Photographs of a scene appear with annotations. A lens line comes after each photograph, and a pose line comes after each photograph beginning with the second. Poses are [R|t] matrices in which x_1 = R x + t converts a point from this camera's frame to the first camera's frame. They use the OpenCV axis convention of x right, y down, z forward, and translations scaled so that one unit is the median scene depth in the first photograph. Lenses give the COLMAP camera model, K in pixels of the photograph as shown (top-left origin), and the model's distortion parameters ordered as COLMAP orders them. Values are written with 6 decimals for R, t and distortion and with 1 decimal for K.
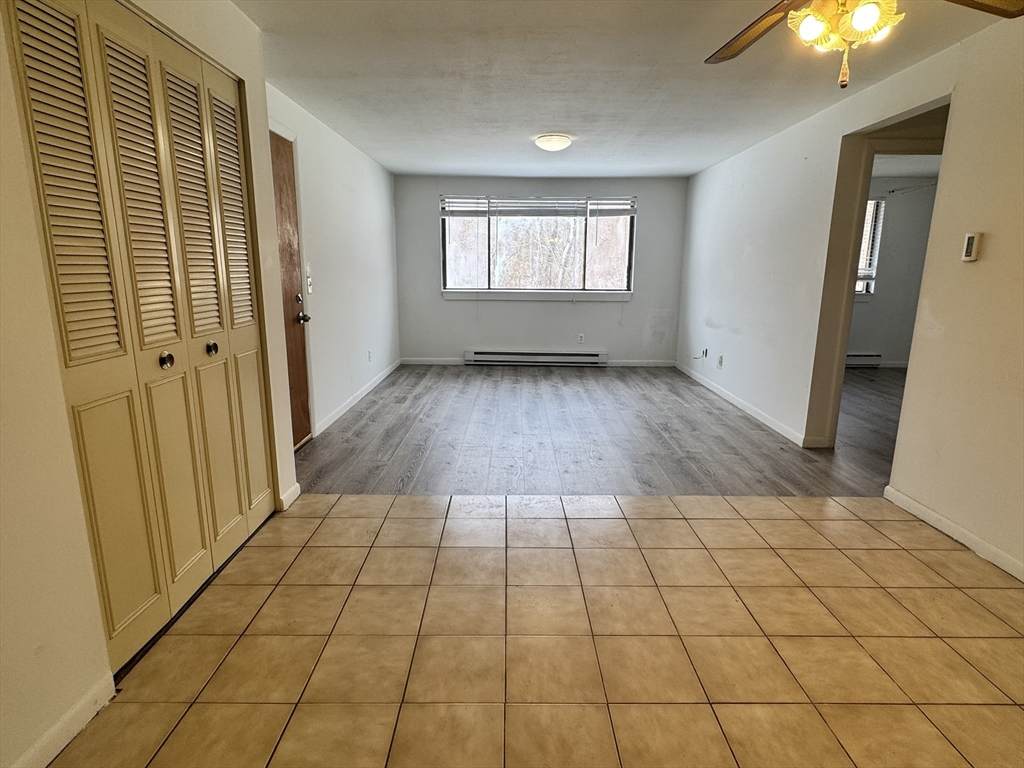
lens RADIAL K [[552.2, 0, 514.9], [0, 552.2, 379.2], [0, 0, 1]] dist [0.004560, 0.000292]
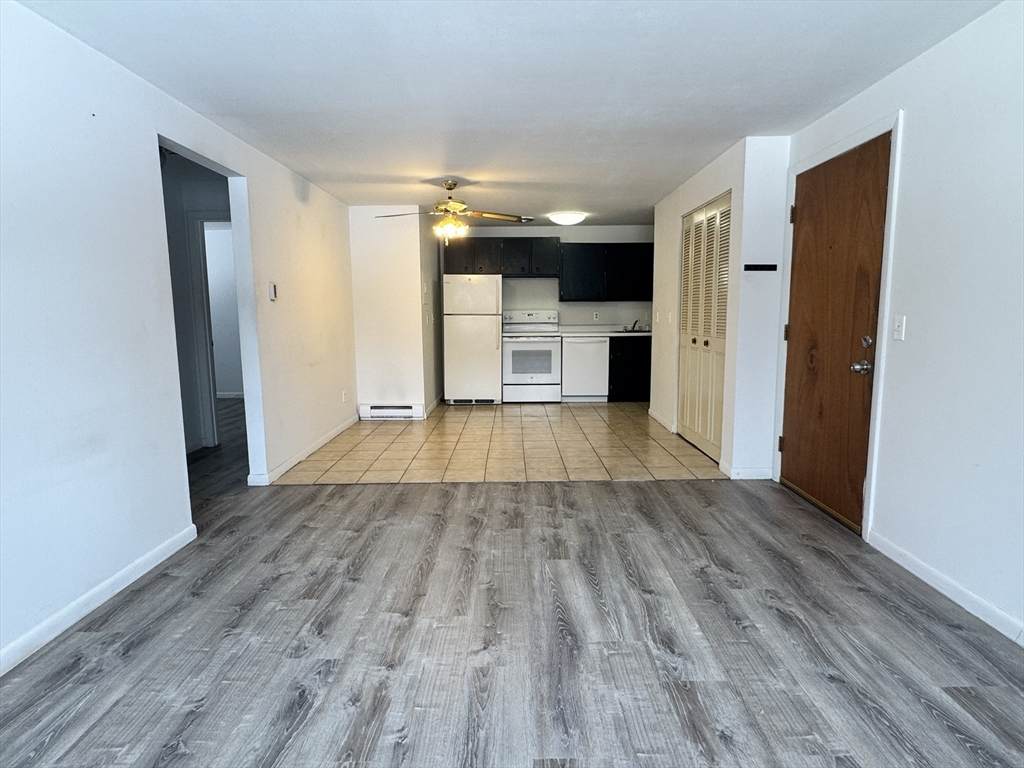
lens RADIAL K [[552.2, 0, 512.4], [0, 552.2, 382.7], [0, 0, 1]] dist [0.004560, 0.000292]
pose [[-0.999945, 0.000550, 0.010473, 0.073438], [0.003954, 0.944721, 0.327852, -0.298444], [-0.009714, 0.327875, -0.944671, 1.516832]]
